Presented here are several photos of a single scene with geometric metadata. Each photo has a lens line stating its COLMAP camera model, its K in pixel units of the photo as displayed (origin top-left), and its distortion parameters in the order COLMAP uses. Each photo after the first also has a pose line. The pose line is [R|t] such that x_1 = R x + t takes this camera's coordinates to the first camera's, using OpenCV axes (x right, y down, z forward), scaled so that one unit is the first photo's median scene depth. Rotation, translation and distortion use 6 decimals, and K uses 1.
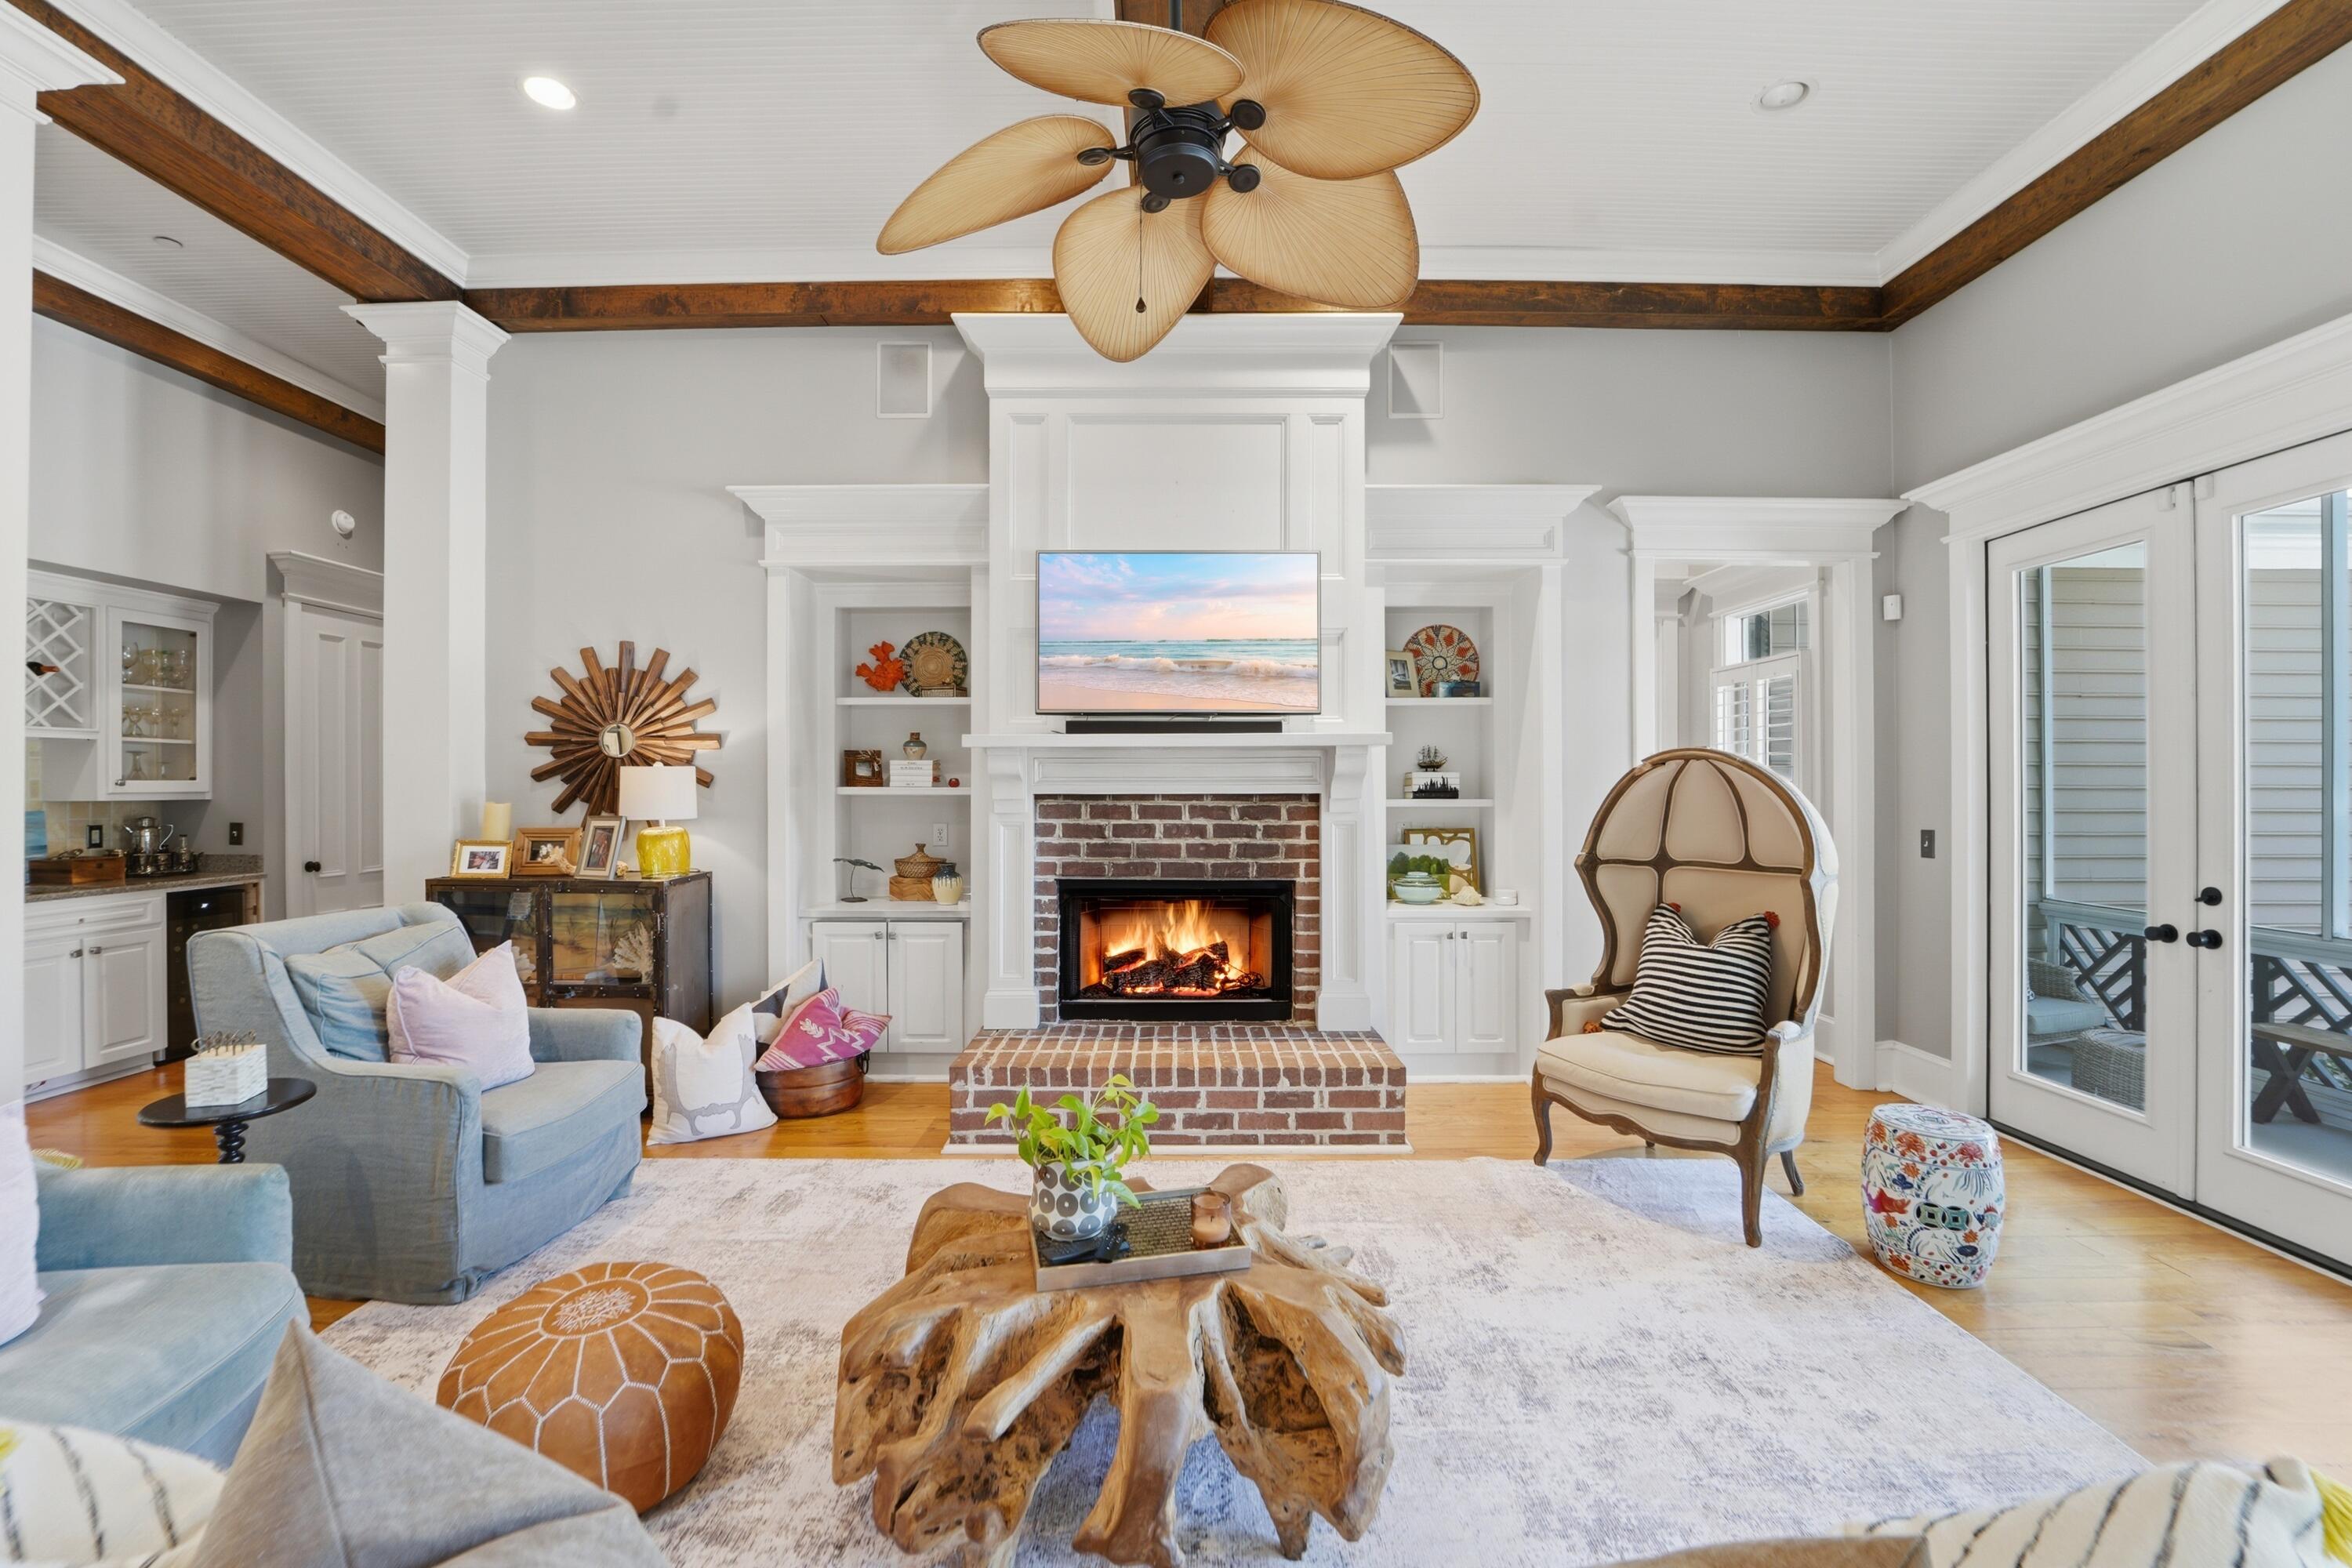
lens RADIAL K [[969.8, 0, 1172.4], [0, 969.8, 782.3], [0, 0, 1]] dist [-0.020017, -0.000460]
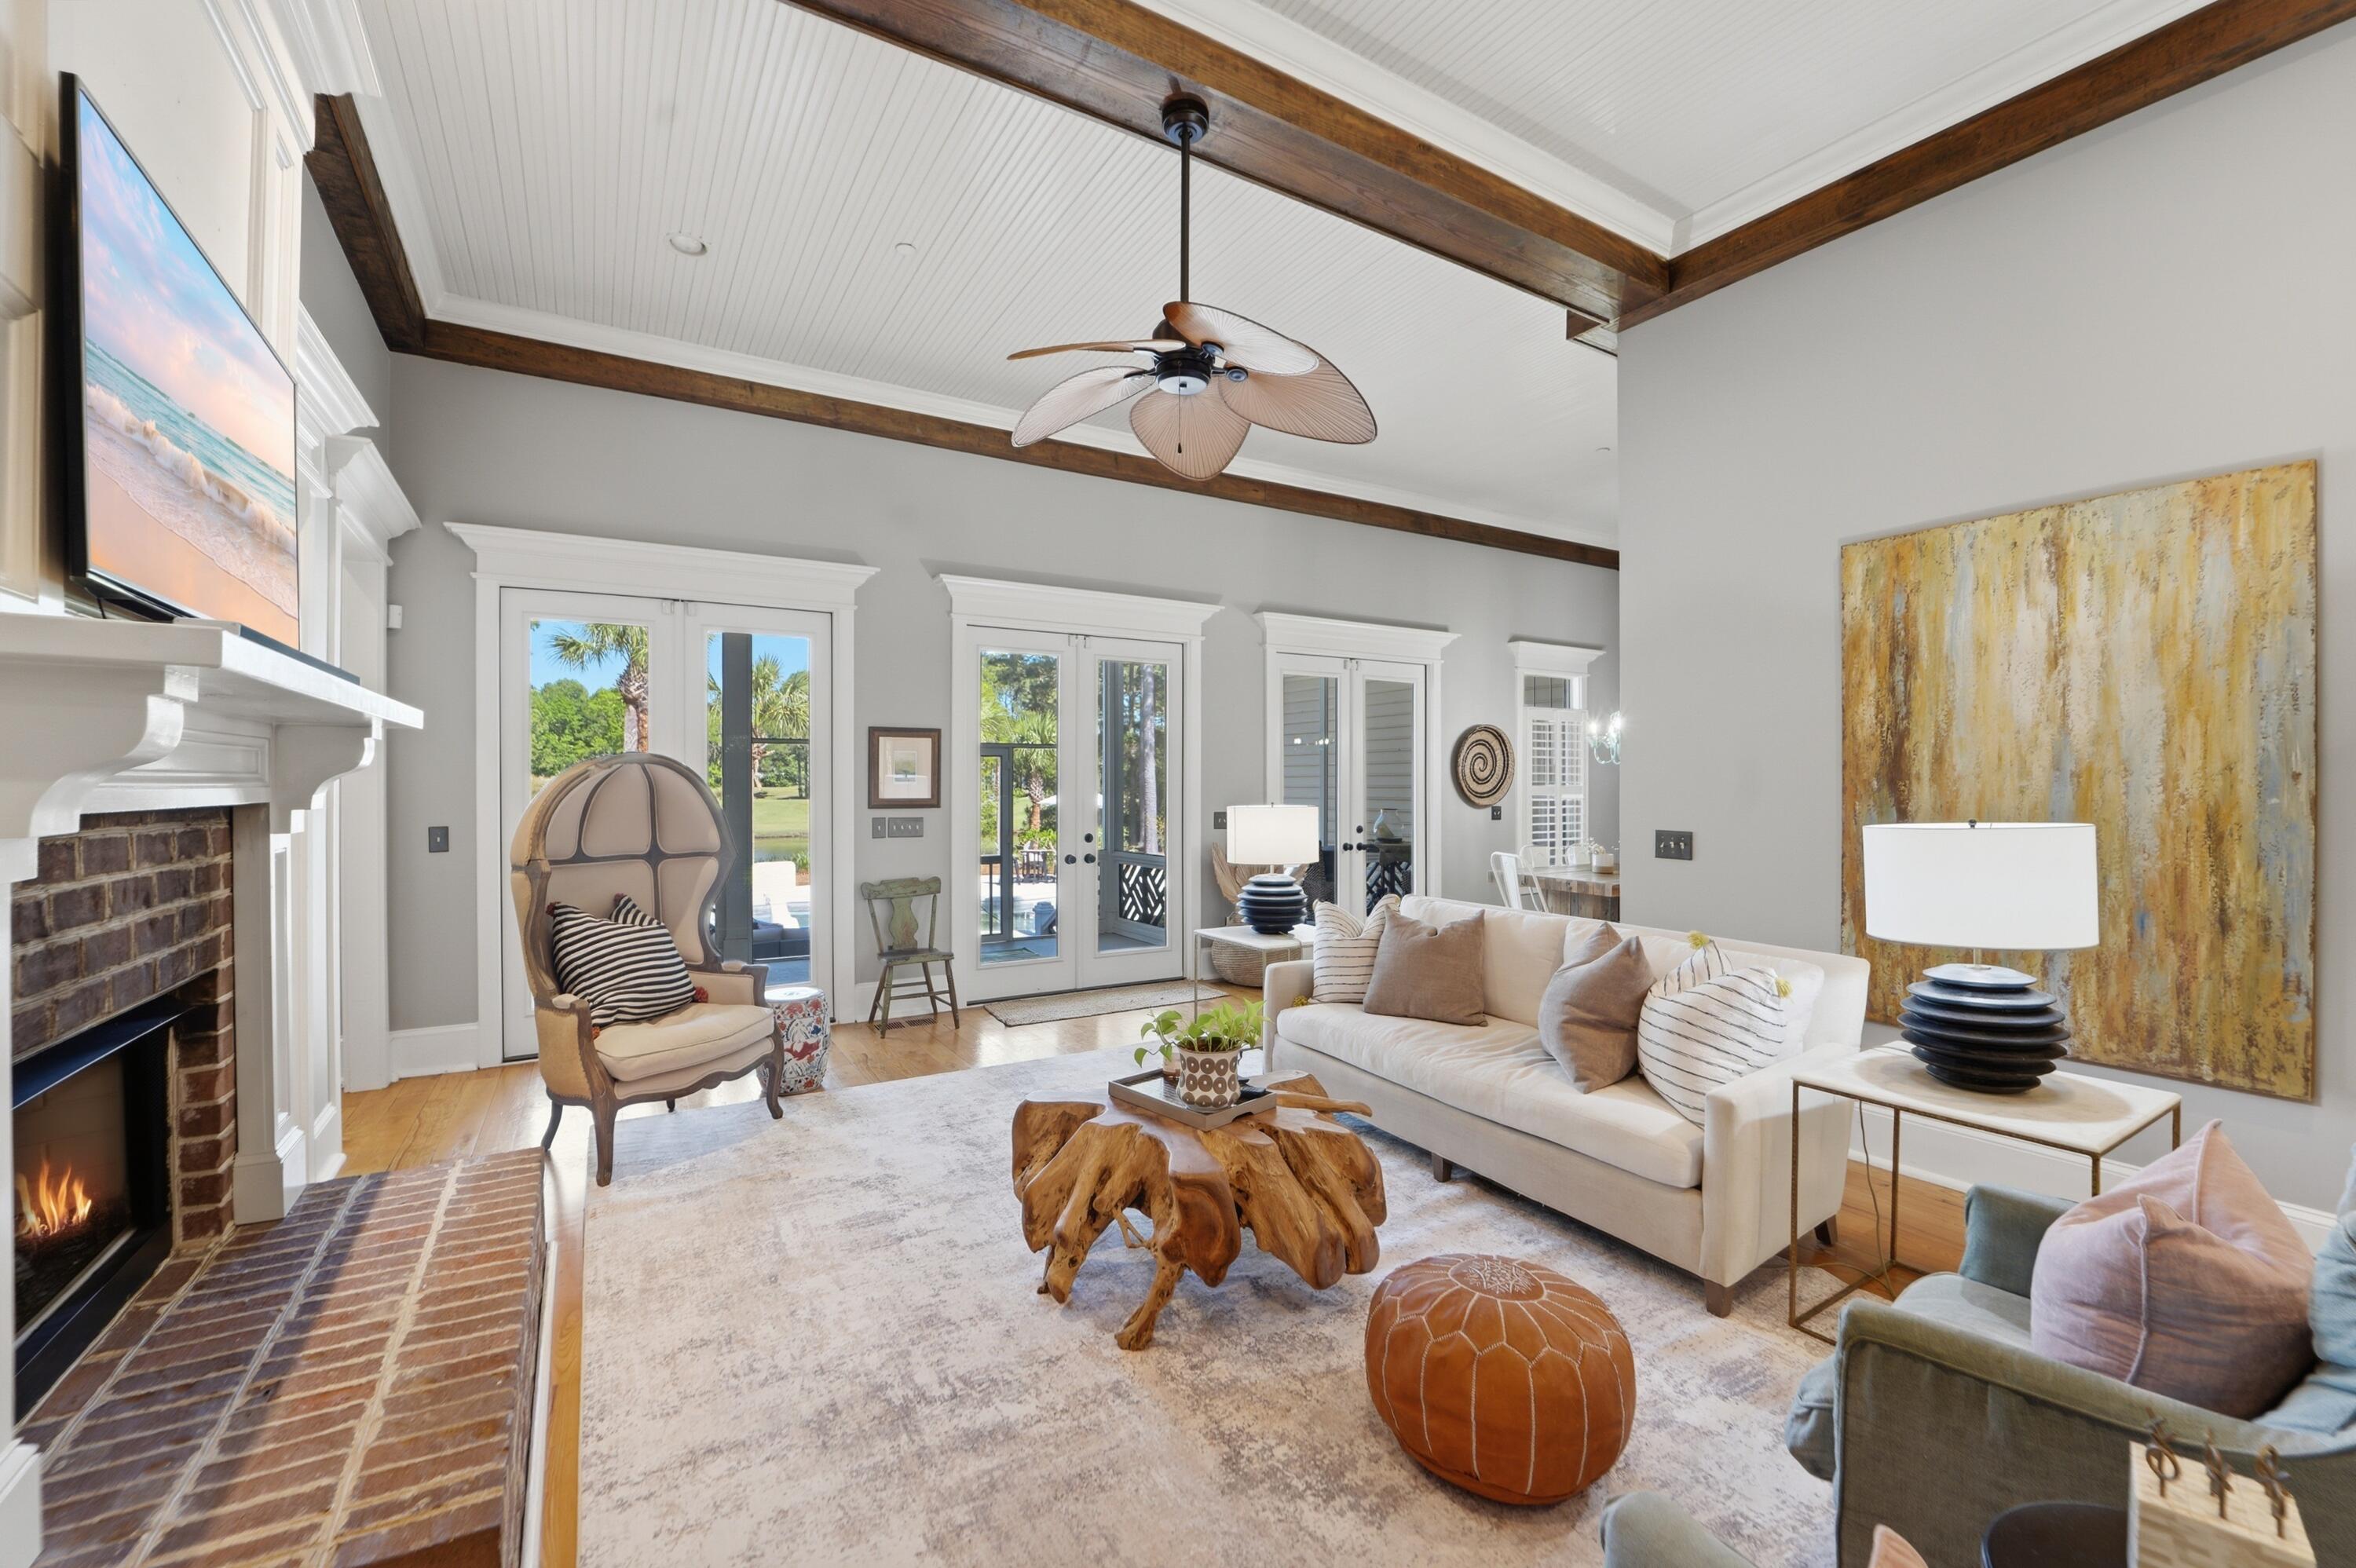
lens RADIAL K [[972.9, 0, 1176.9], [0, 972.9, 766.3], [0, 0, 1]] dist [-0.021686, -0.000146]
pose [[-0.523412, 0.016189, 0.851926, -0.597932], [0.001132, 0.999832, -0.018304, 0.000540], [-0.852079, -0.008616, -0.523343, 0.831455]]
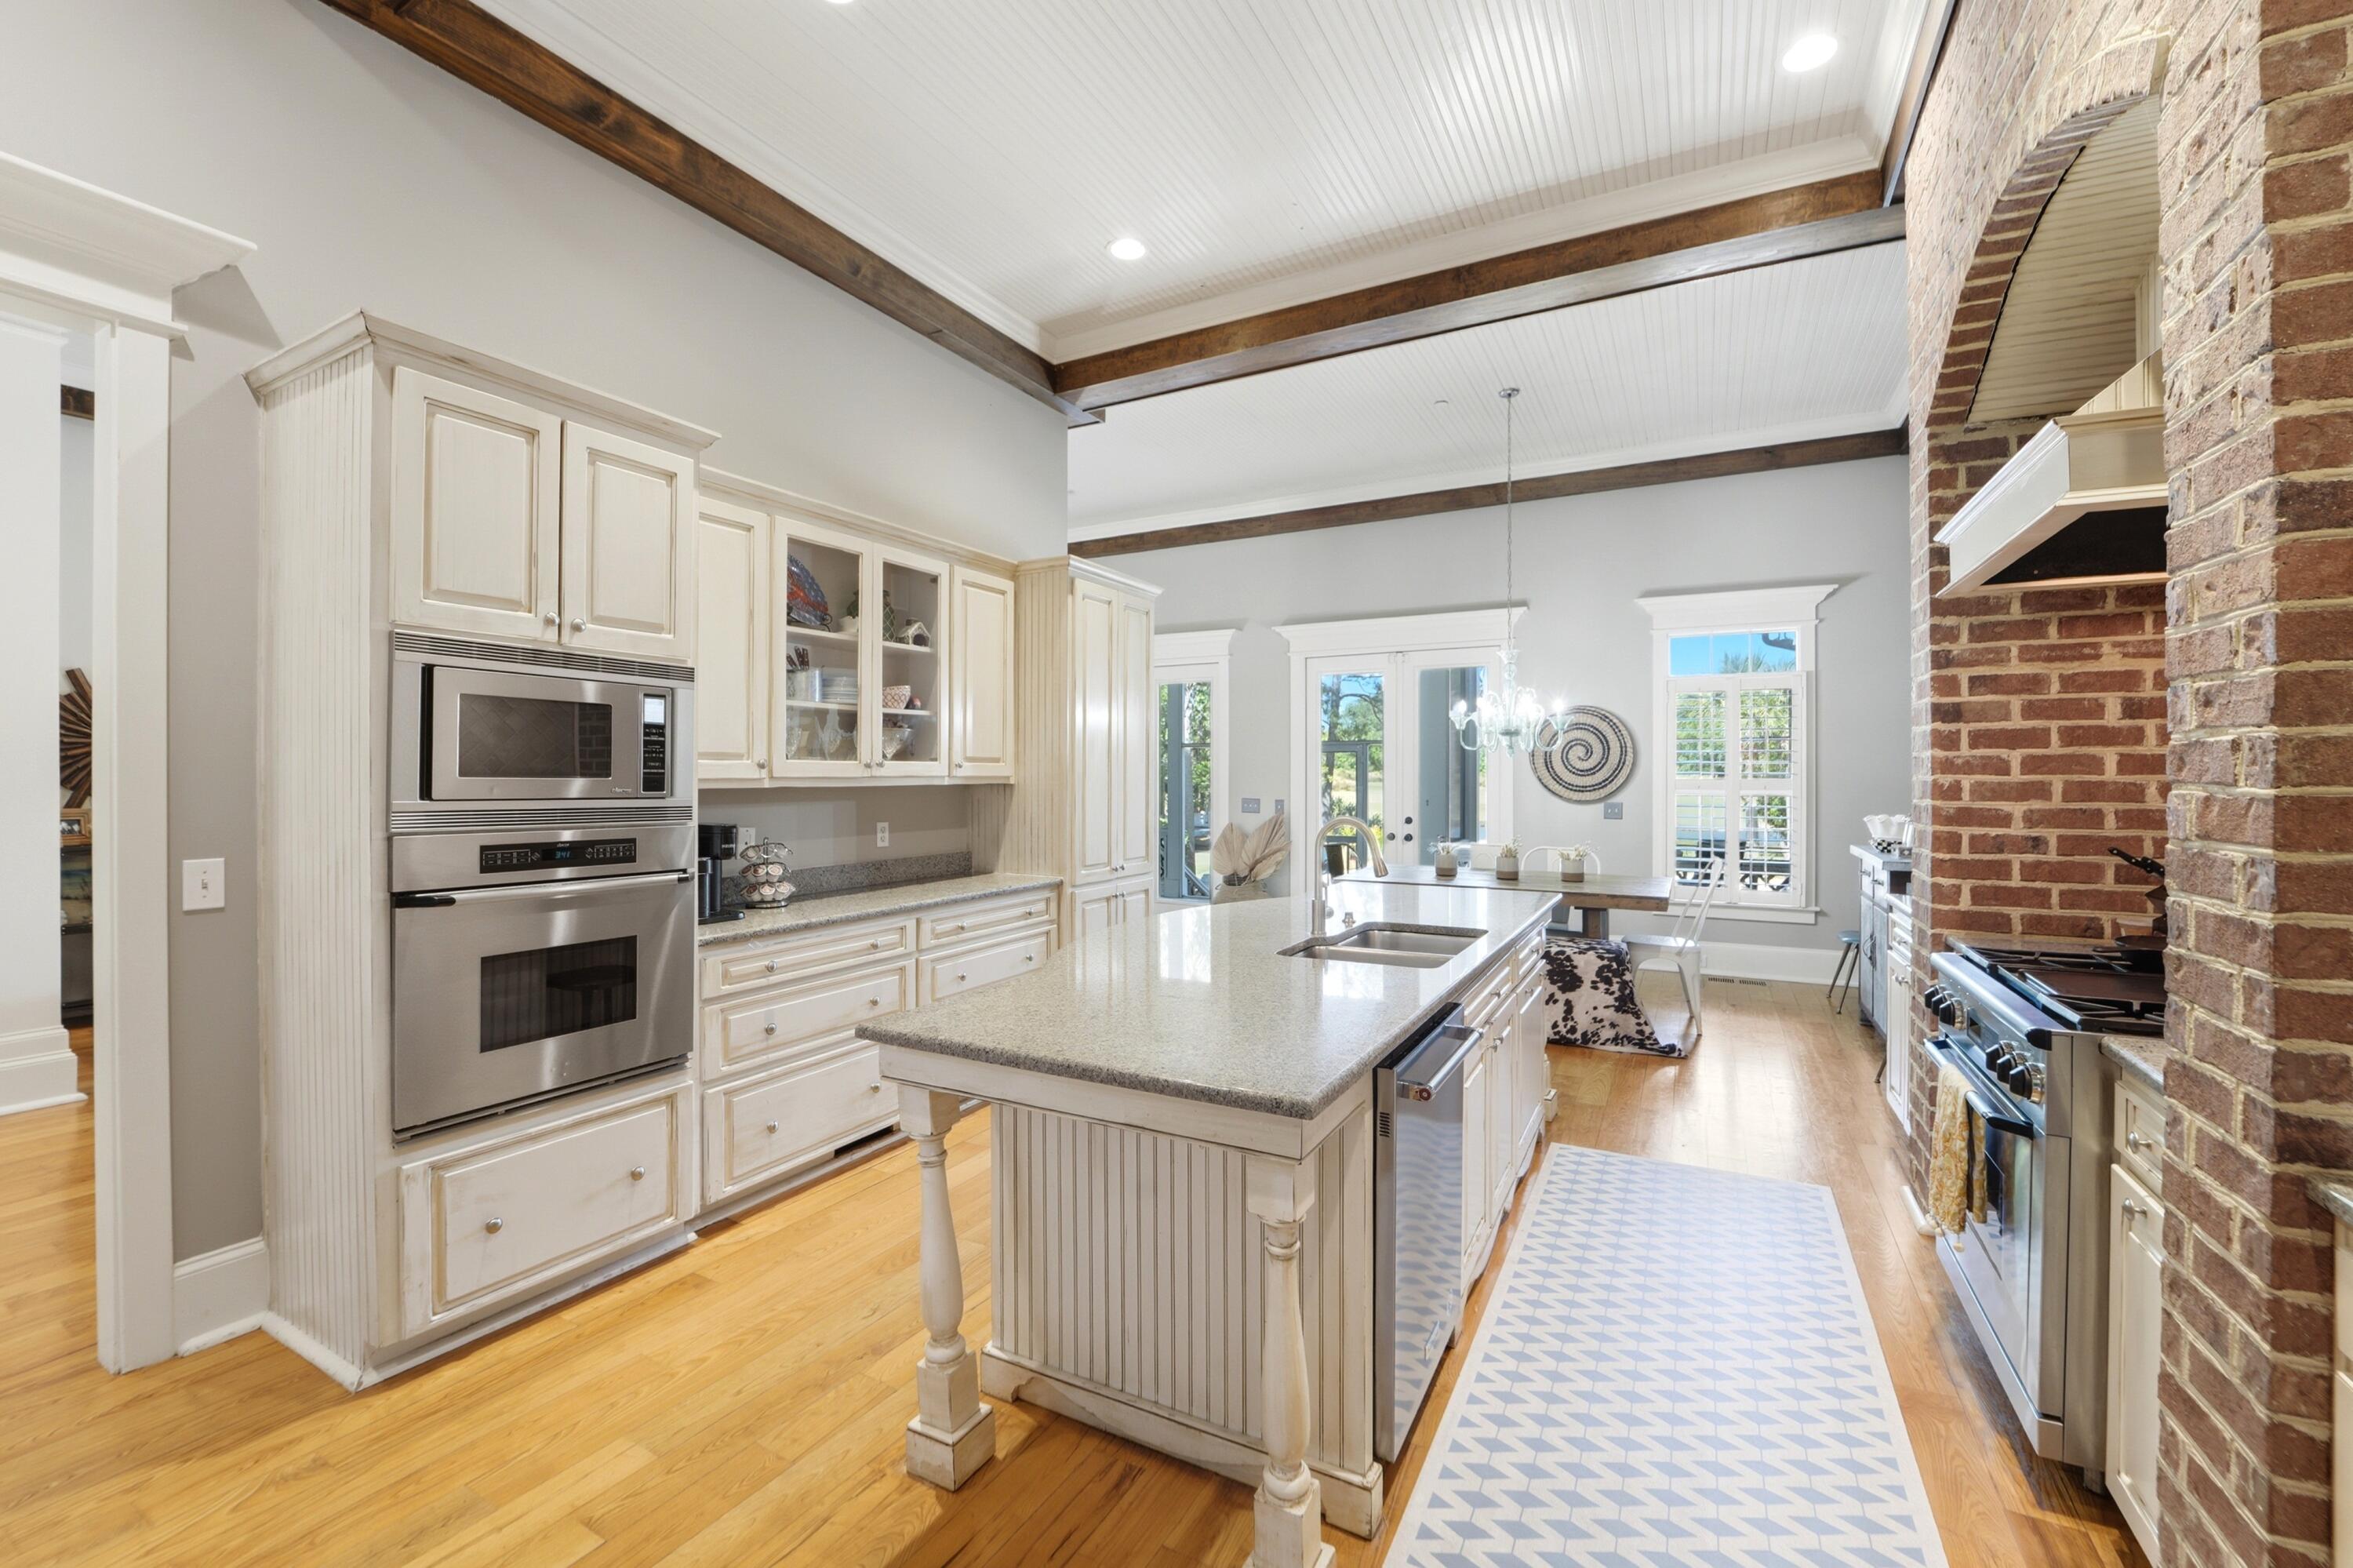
lens RADIAL K [[957.4, 0, 1173.2], [0, 957.4, 779.2], [0, 0, 1]] dist [-0.019514, -0.000071]
pose [[0.476286, -0.002602, 0.879286, -1.023751], [-0.000065, 0.999996, 0.002994, 0.002481], [-0.879290, -0.001483, 0.476284, -0.880590]]
